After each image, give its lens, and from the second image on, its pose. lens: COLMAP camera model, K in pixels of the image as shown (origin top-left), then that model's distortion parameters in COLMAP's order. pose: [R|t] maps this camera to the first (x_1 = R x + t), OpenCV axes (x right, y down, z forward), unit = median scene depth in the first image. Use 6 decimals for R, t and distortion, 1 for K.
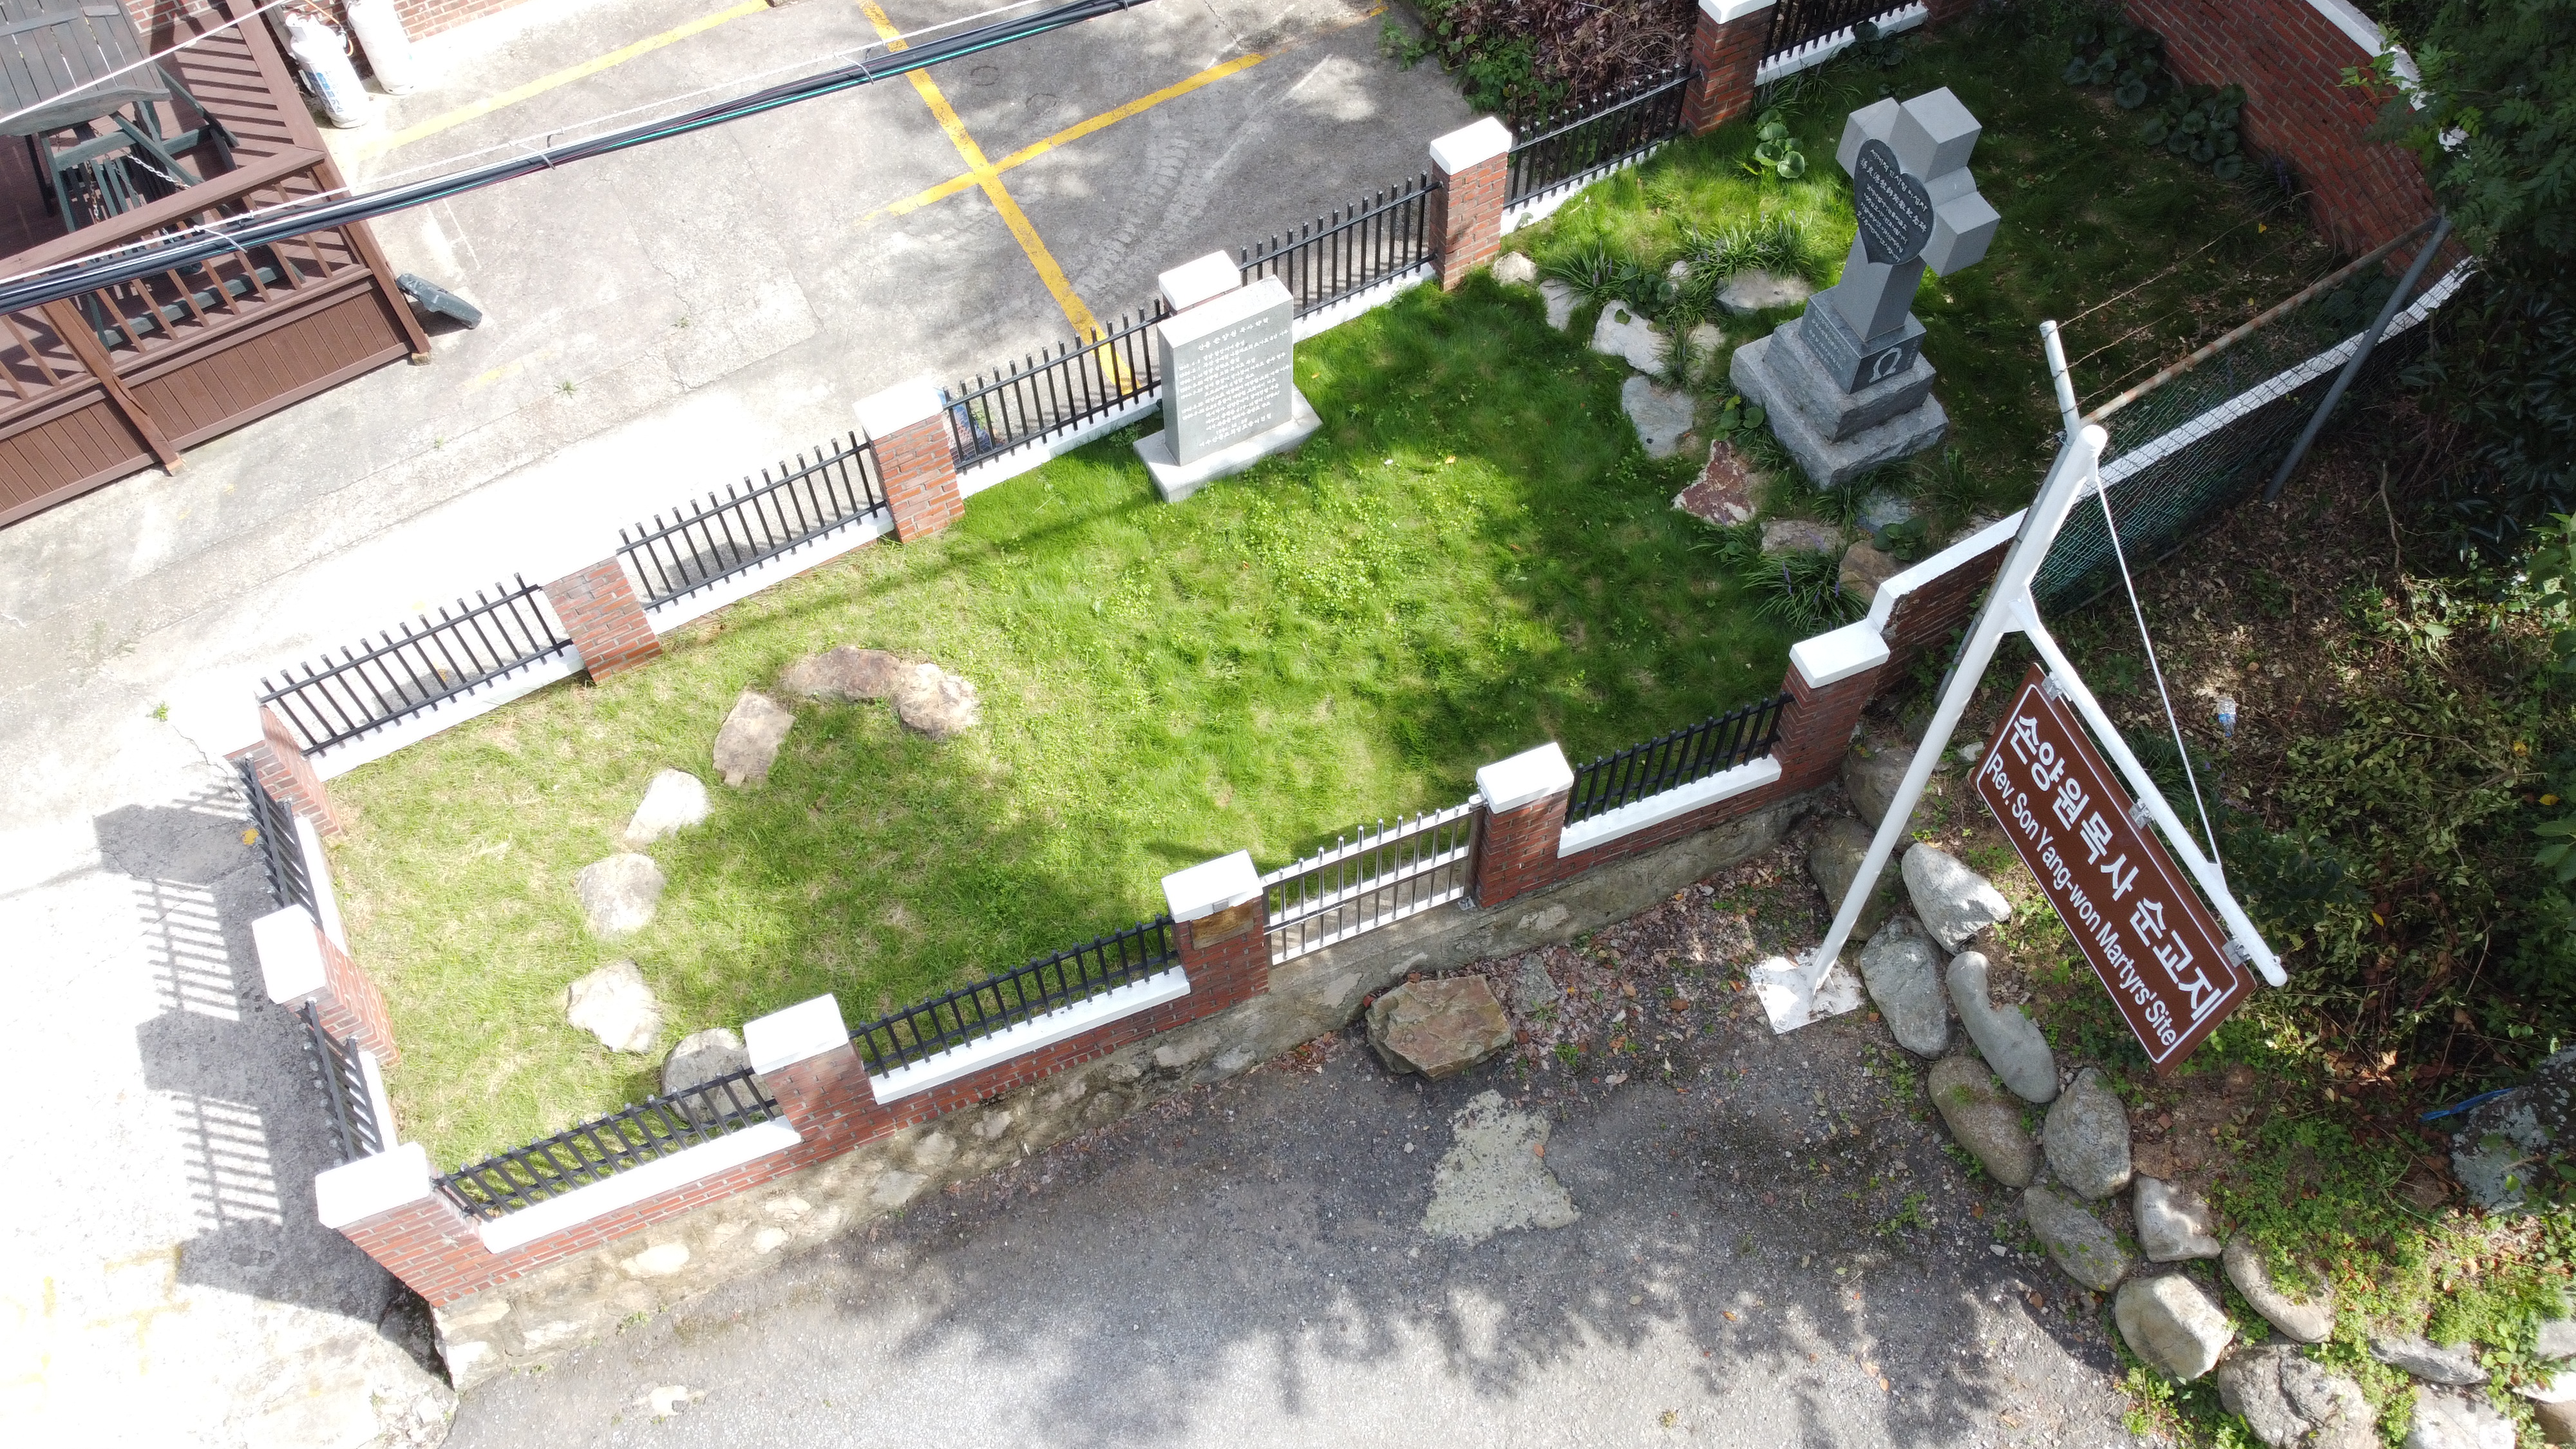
lens RADIAL K [[1949.1, 0, 1297.7], [0, 1949.1, 733.6], [0, 0, 1]] dist [0.002159, -0.005523]
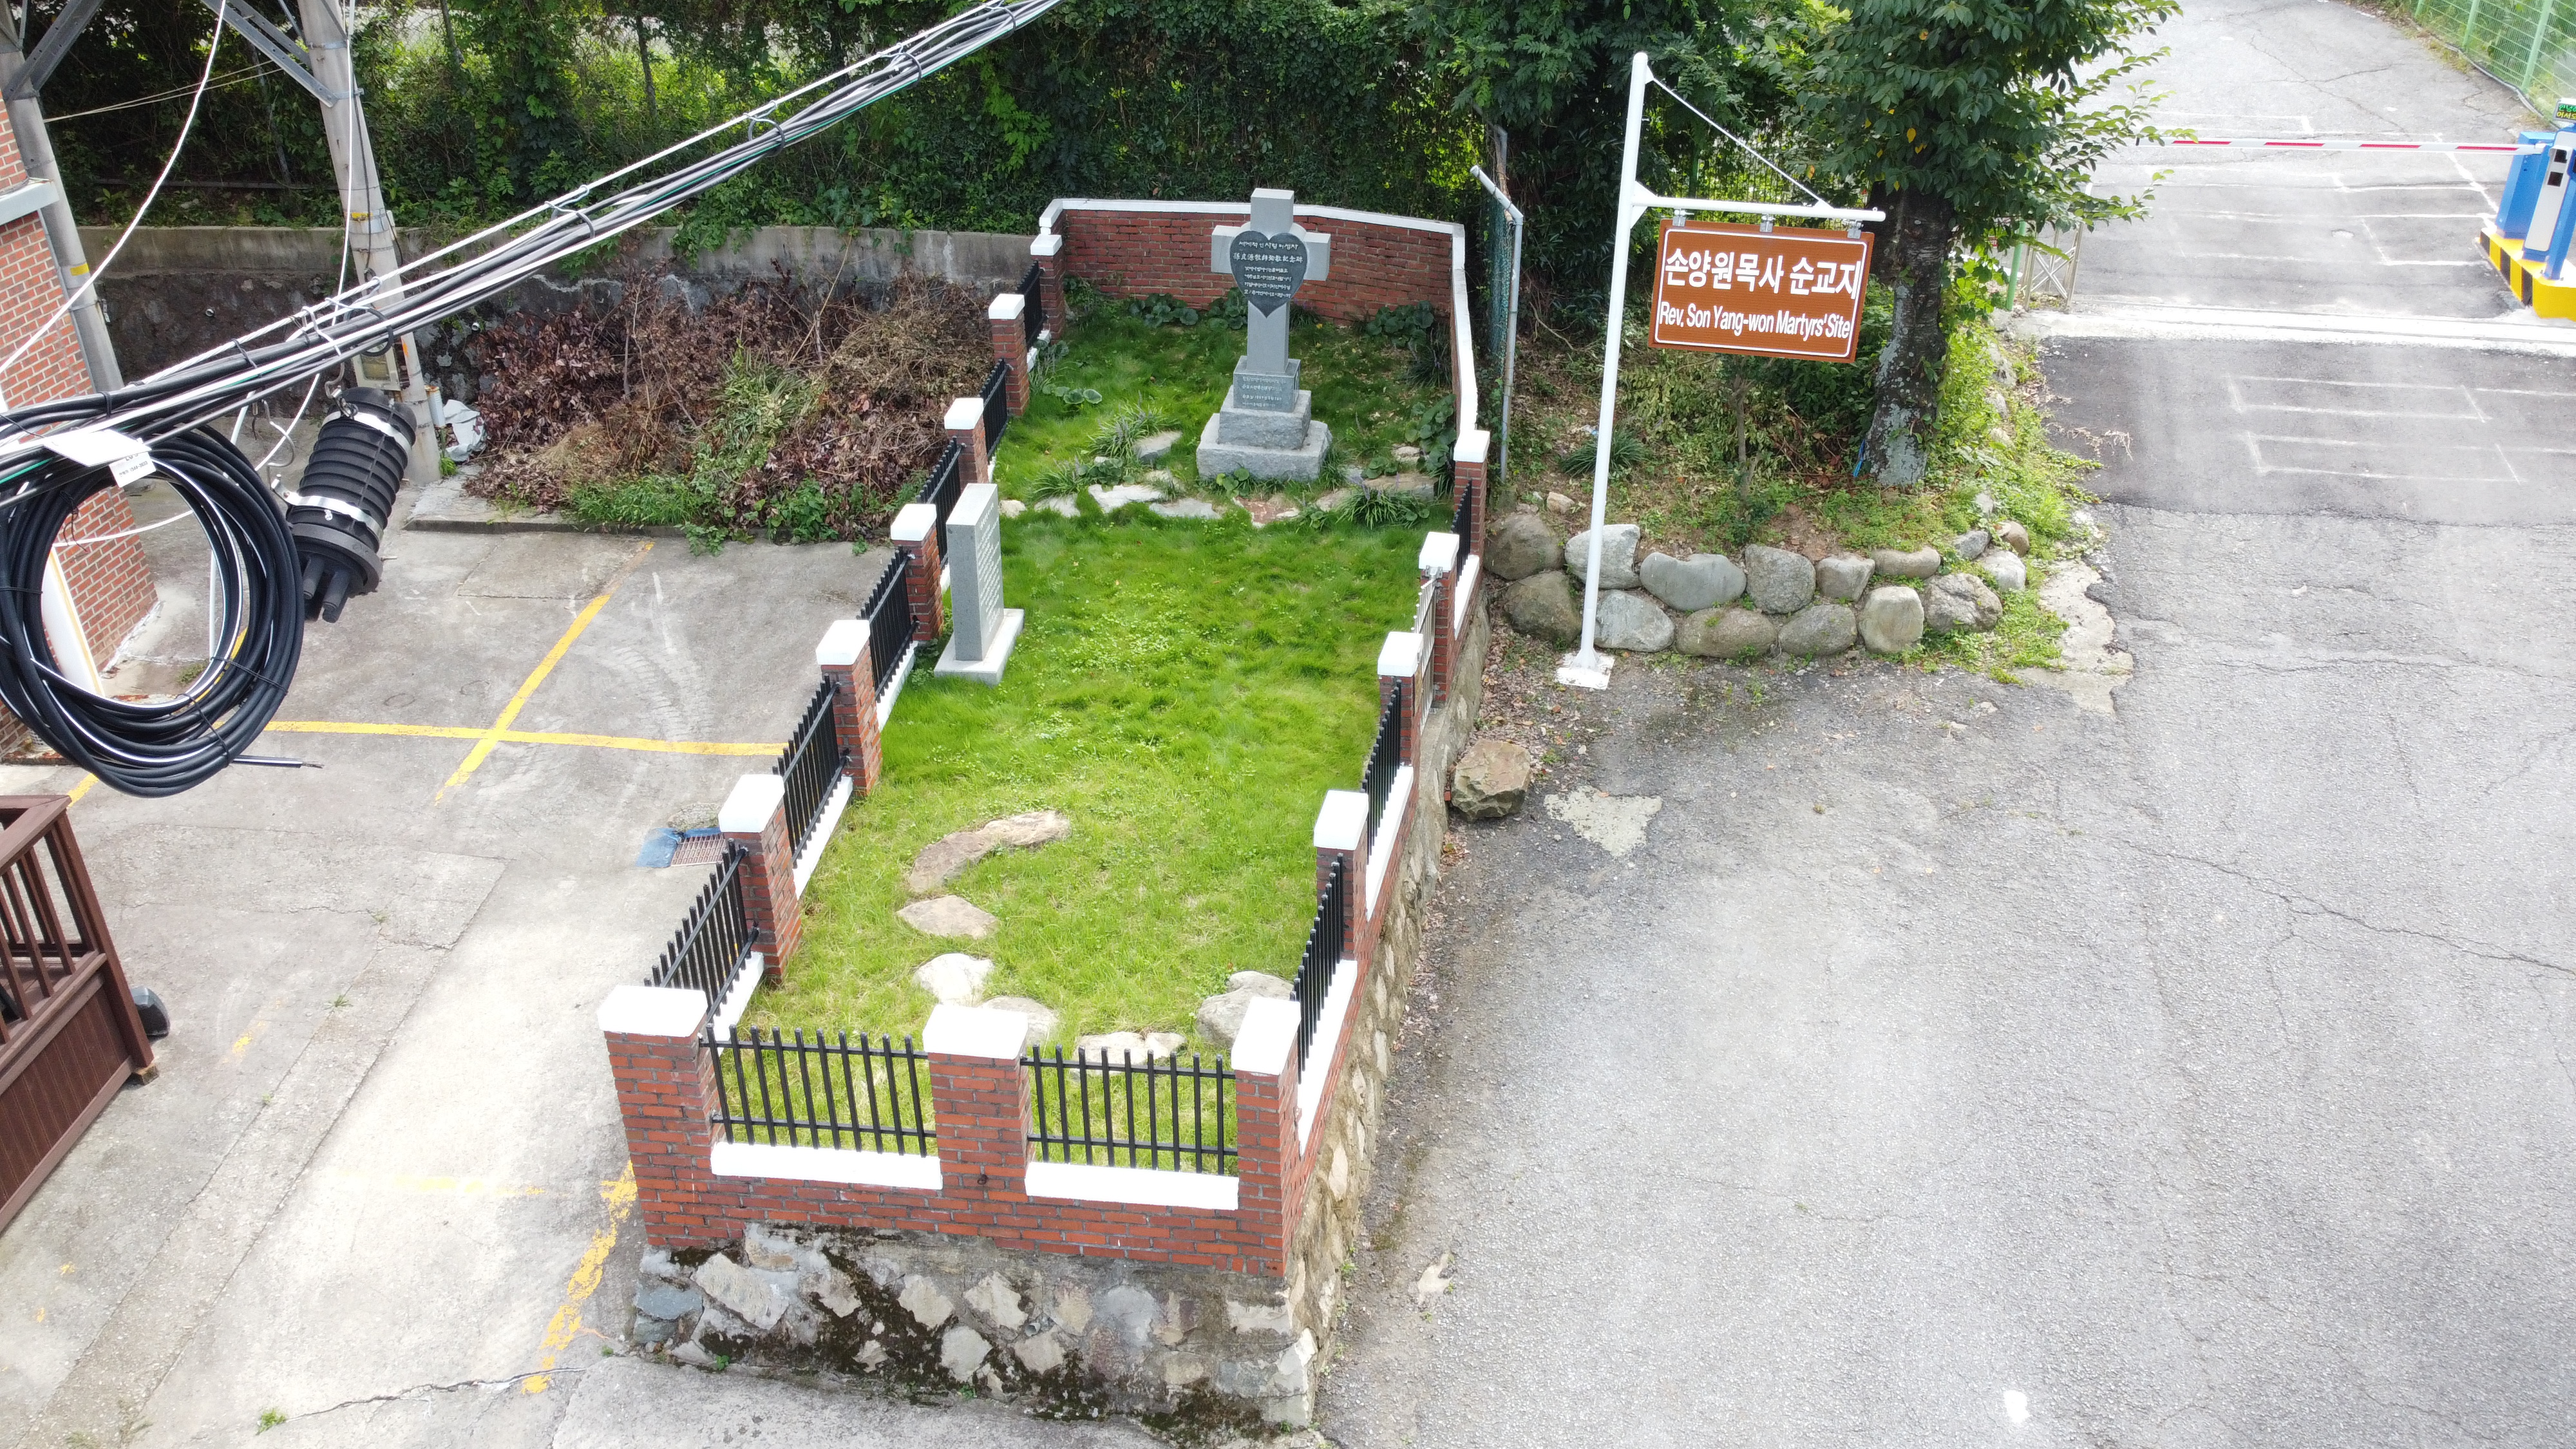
lens RADIAL K [[1949.1, 0, 1290.7], [0, 1949.1, 718.4], [0, 0, 1]] dist [0.002159, -0.005523]
pose [[0.550811, -0.389796, 0.738015, -1.016196], [0.705773, 0.689536, -0.162556, 0.255580], [-0.445525, 0.610408, 0.654912, 0.189172]]
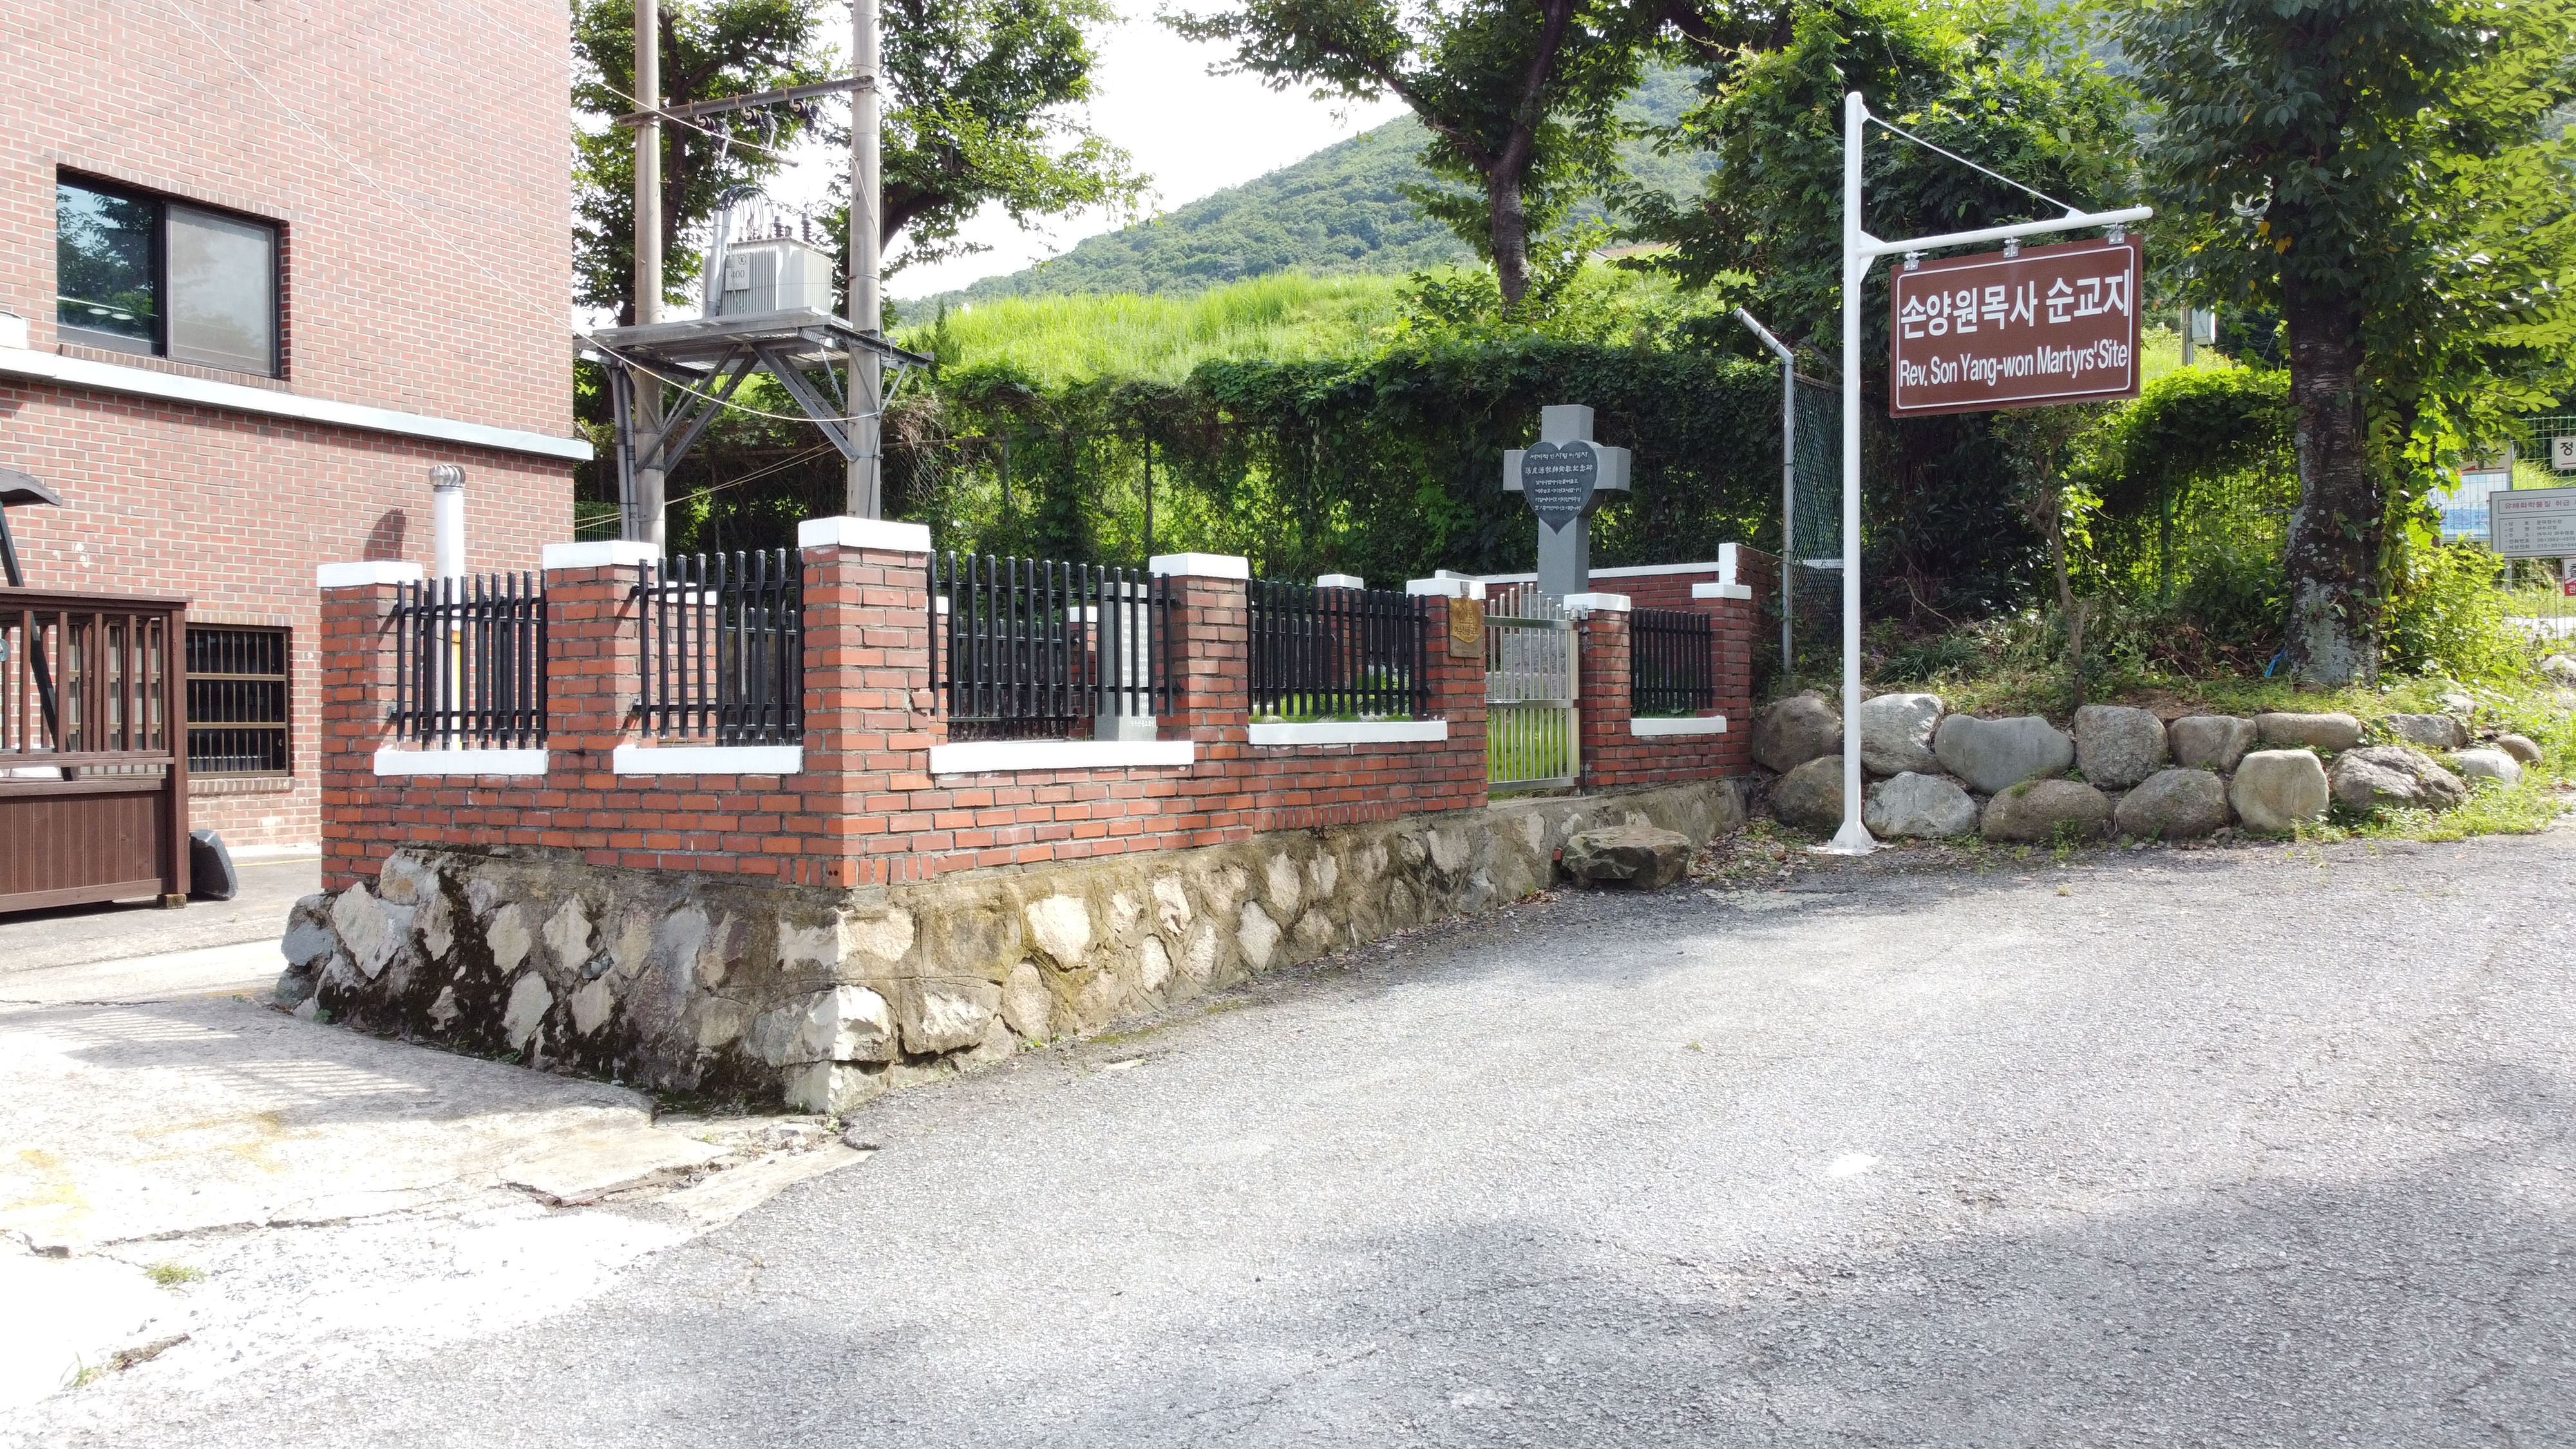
lens RADIAL K [[1949.1, 0, 1293.5], [0, 1949.1, 724.1], [0, 0, 1]] dist [0.002159, -0.005523]
pose [[0.853601, 0.003031, 0.520918, -0.656445], [0.439881, 0.531479, -0.723902, 0.833896], [-0.279051, 0.847066, 0.452338, 0.559168]]
